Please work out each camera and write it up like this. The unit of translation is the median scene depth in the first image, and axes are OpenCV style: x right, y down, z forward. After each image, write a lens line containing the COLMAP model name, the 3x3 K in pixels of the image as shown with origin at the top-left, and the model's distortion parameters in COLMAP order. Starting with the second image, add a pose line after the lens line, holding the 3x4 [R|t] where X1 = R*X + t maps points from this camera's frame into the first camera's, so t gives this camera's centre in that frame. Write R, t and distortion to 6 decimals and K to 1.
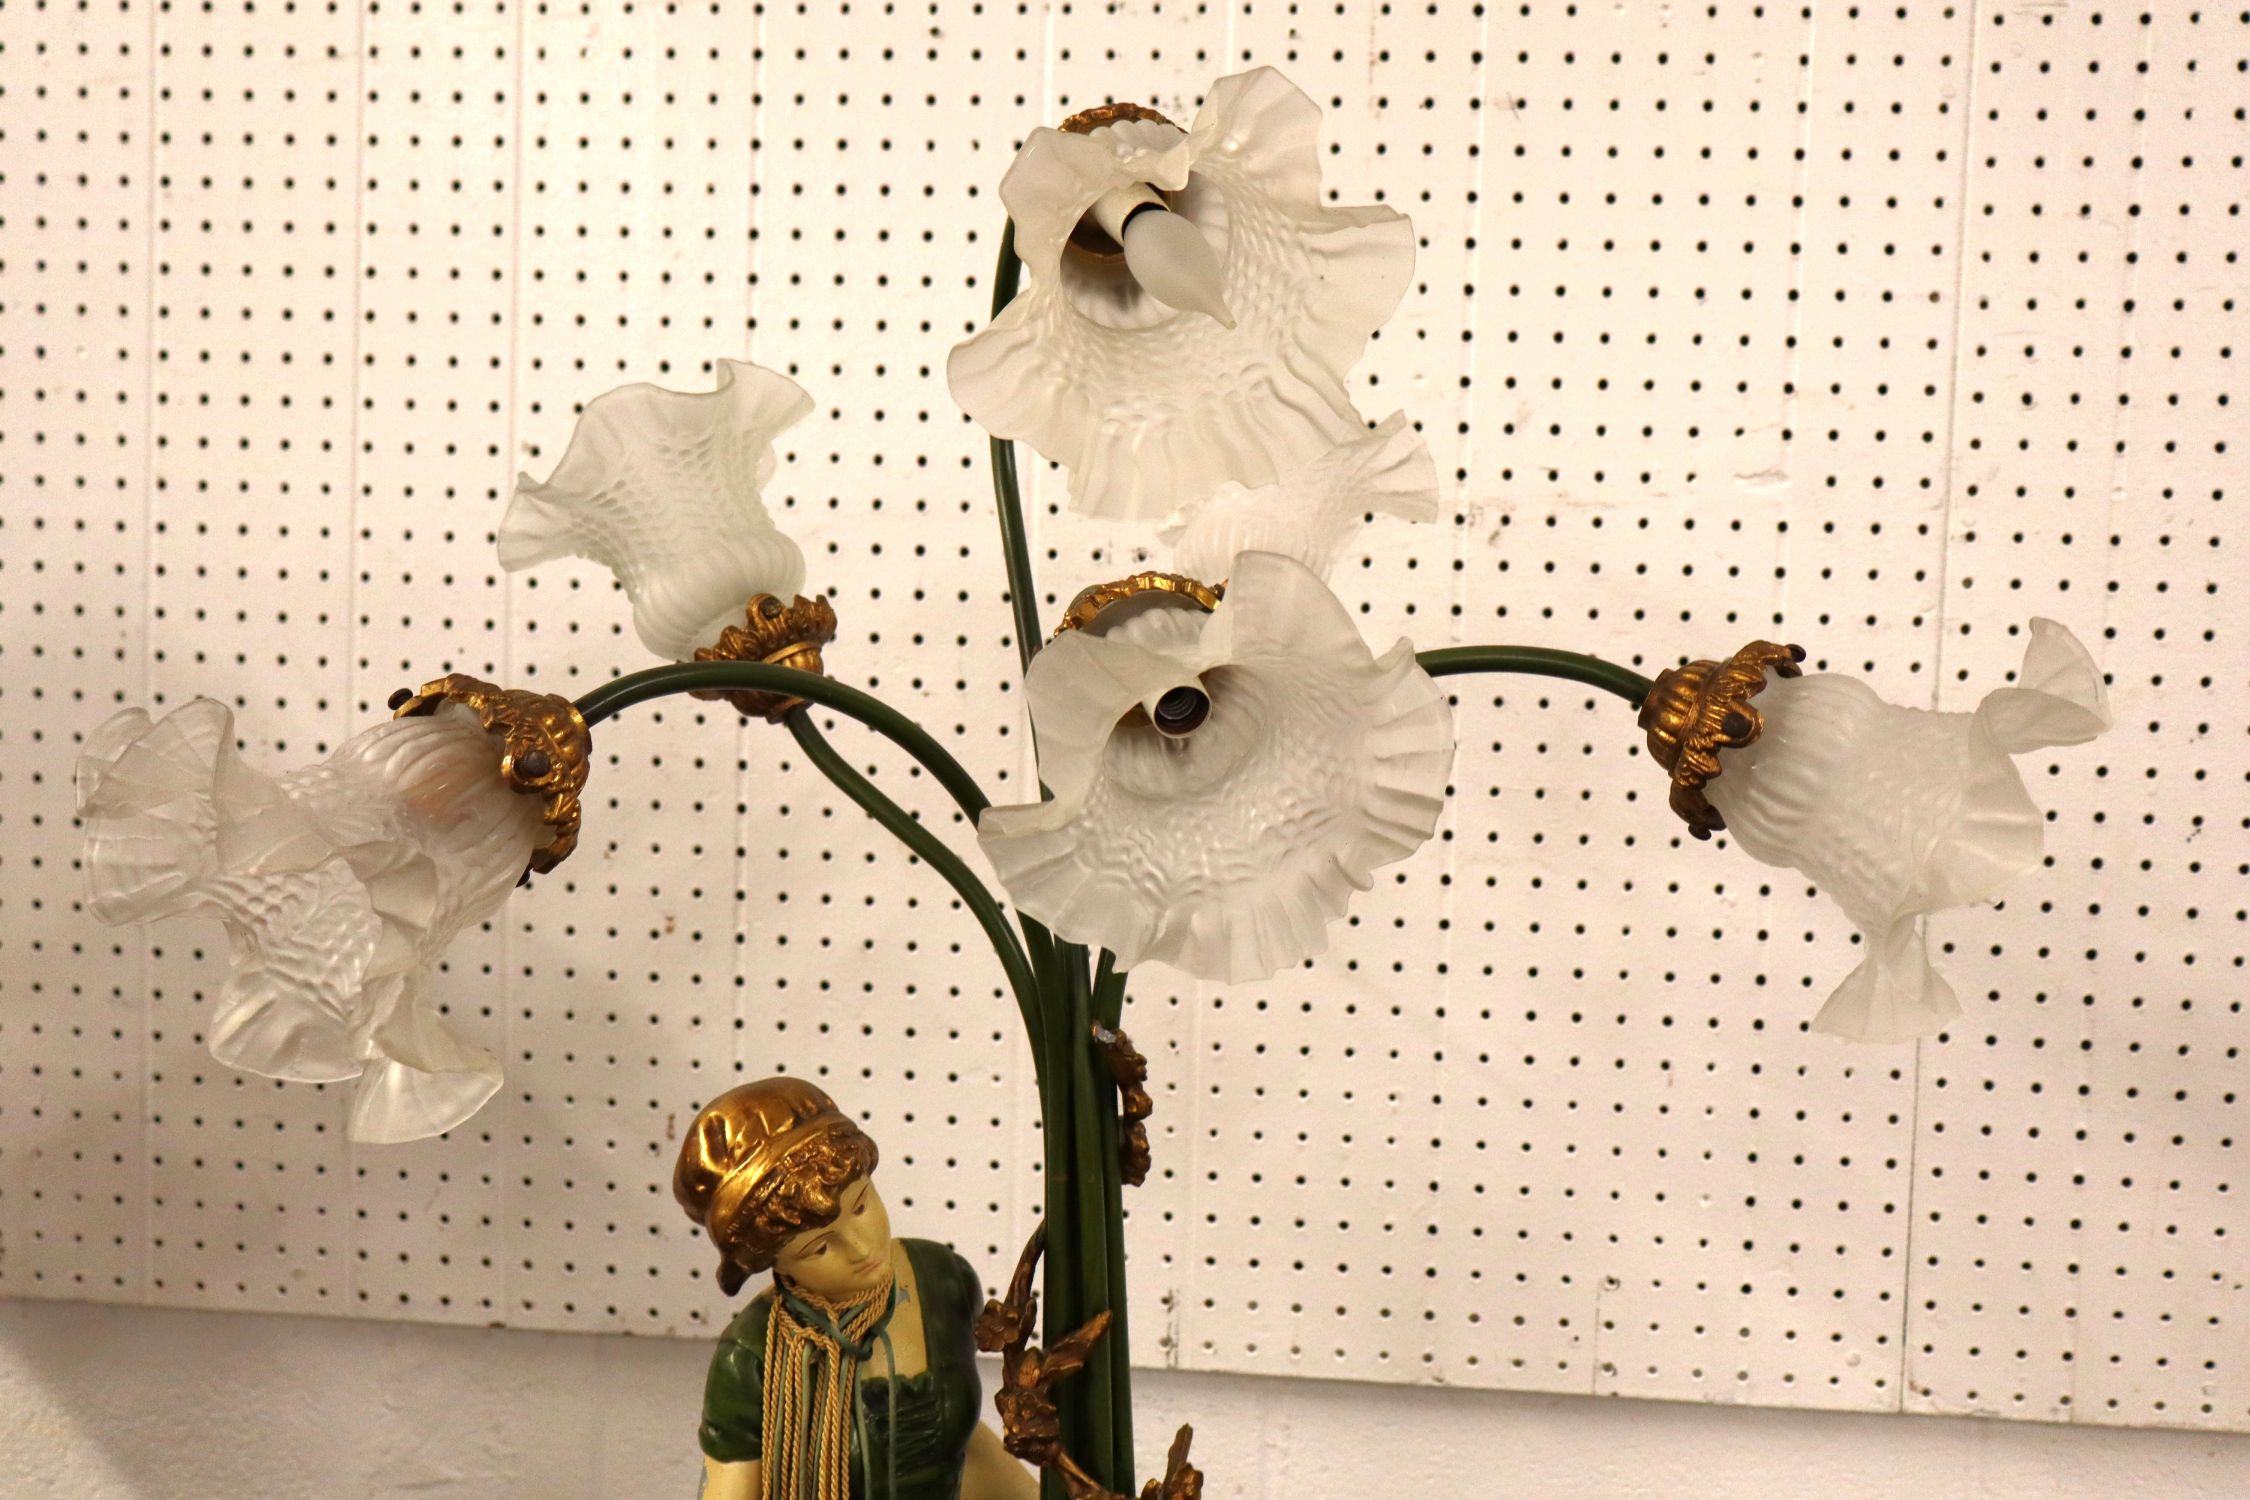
lens RADIAL K [[2208.0, 0, 1138.7], [0, 2208.0, 739.2], [0, 0, 1]] dist [0.004100, 0.000000]
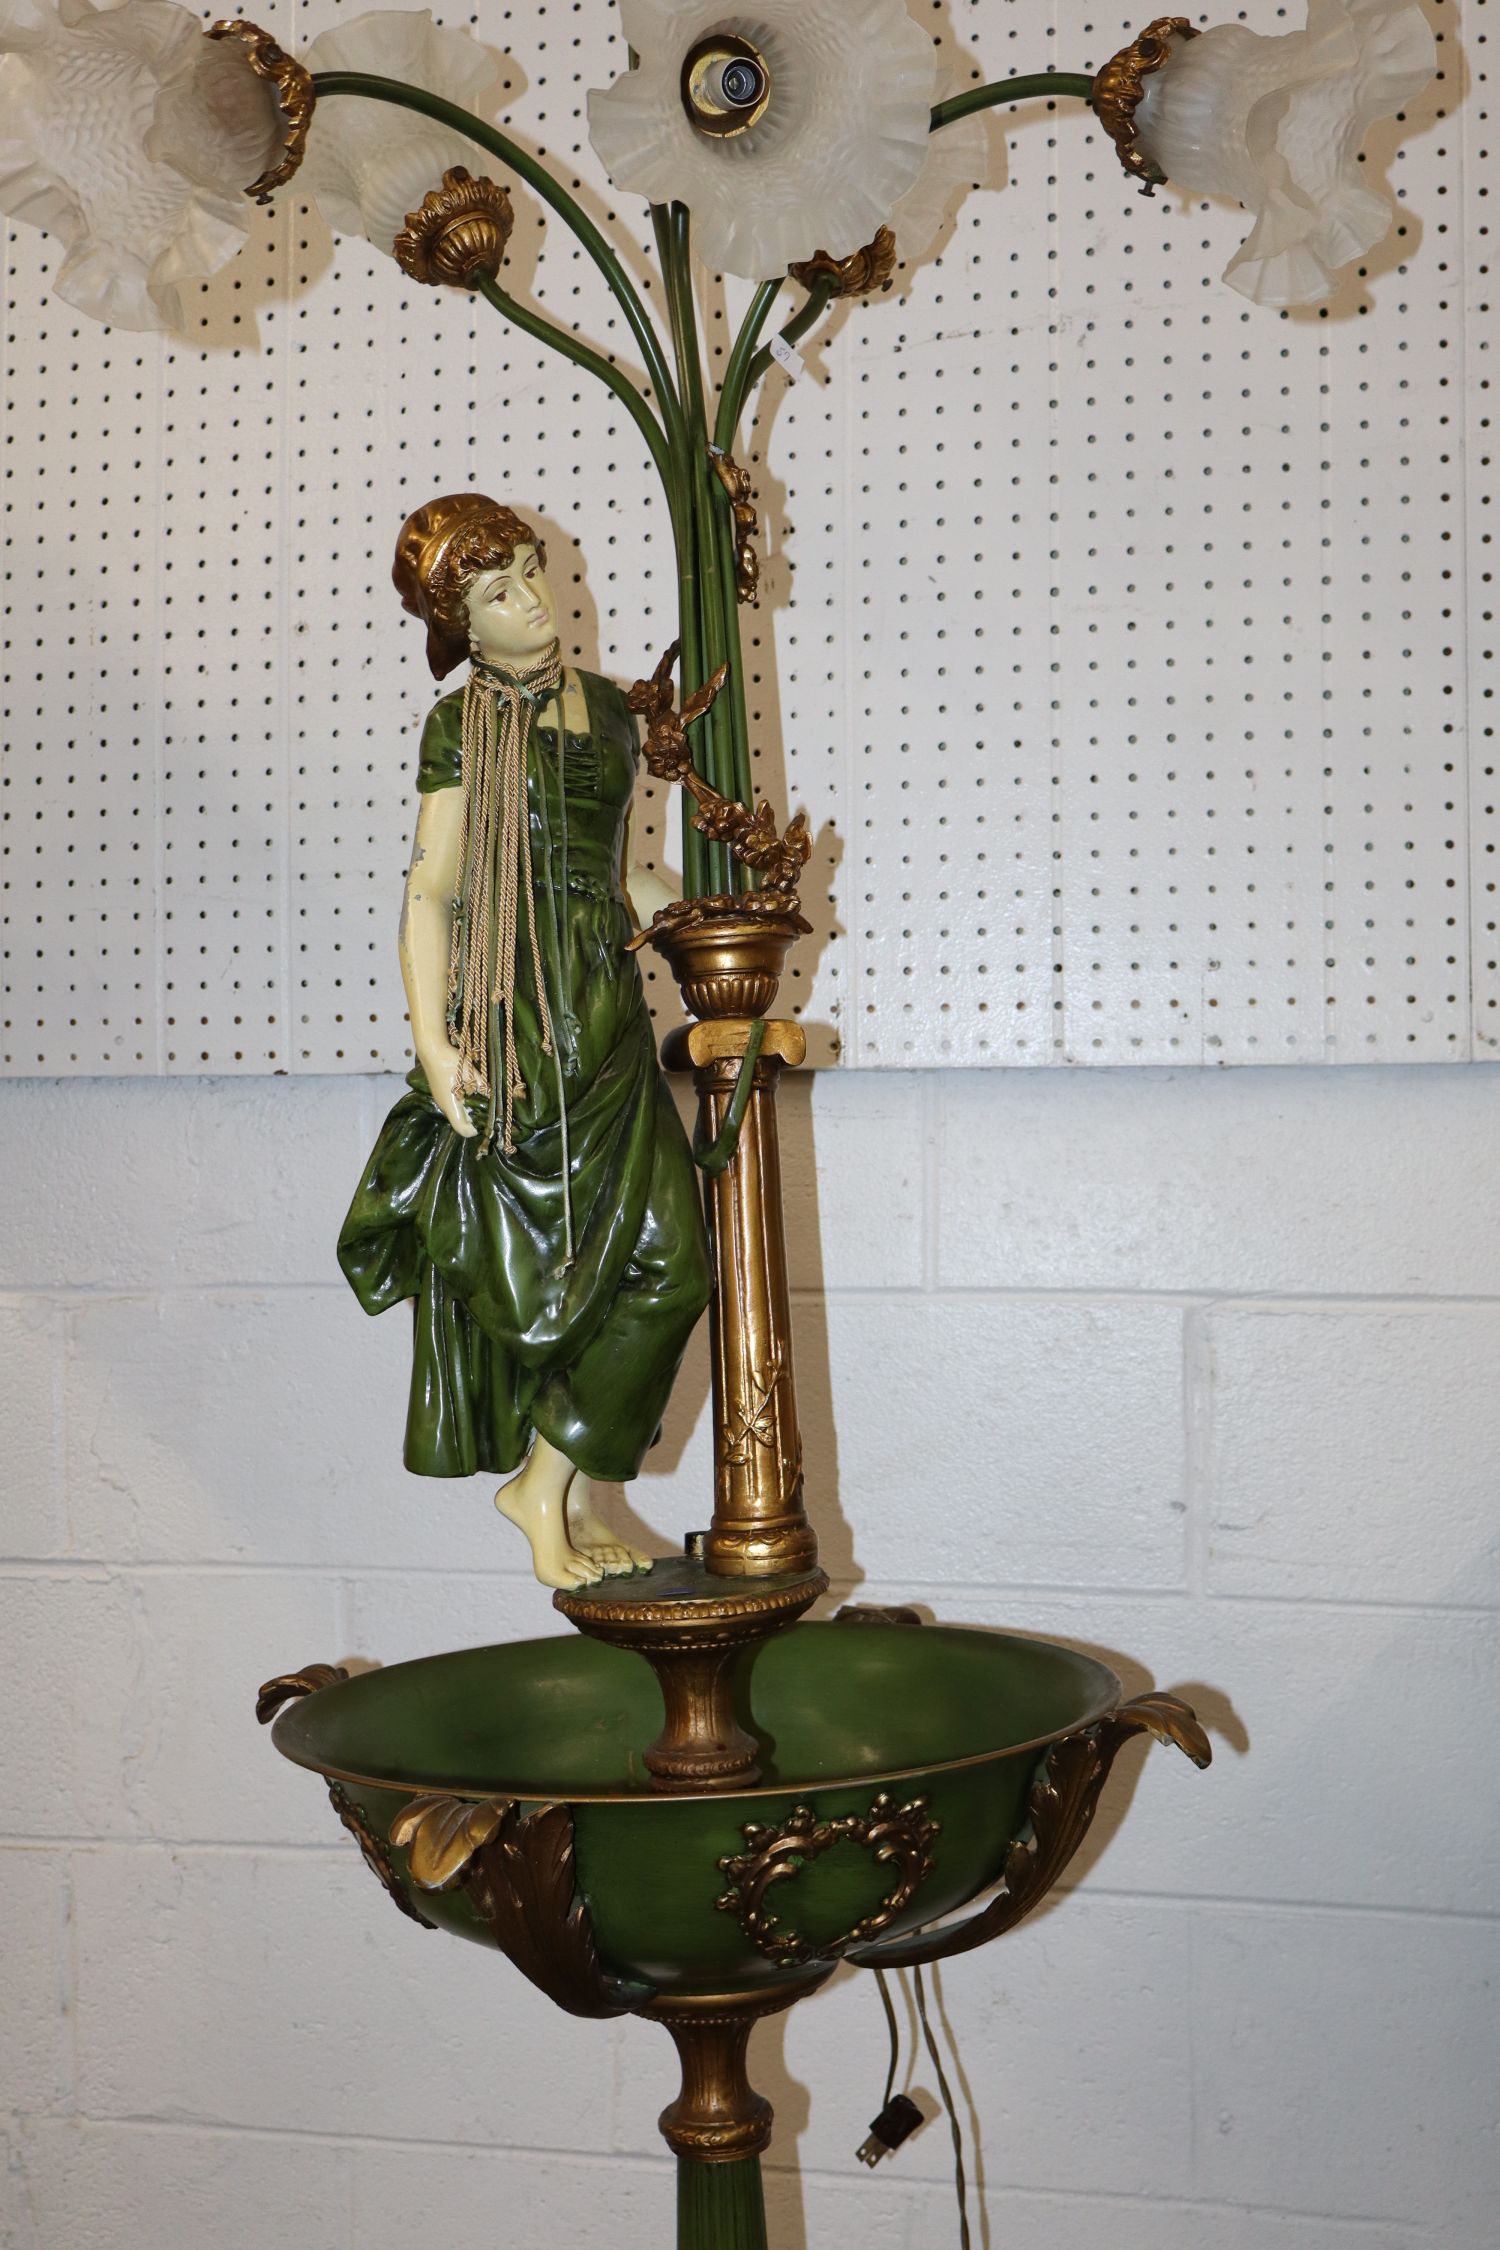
lens RADIAL K [[2208.0, 0, 752.4], [0, 2208.0, 1143.7], [0, 0, 1]] dist [0.004100, 0.000000]
pose [[0.995699, -0.035016, -0.085780, 0.070497], [0.027282, 0.995593, -0.089727, 0.448720], [0.088544, 0.087001, 0.992266, -0.173506]]
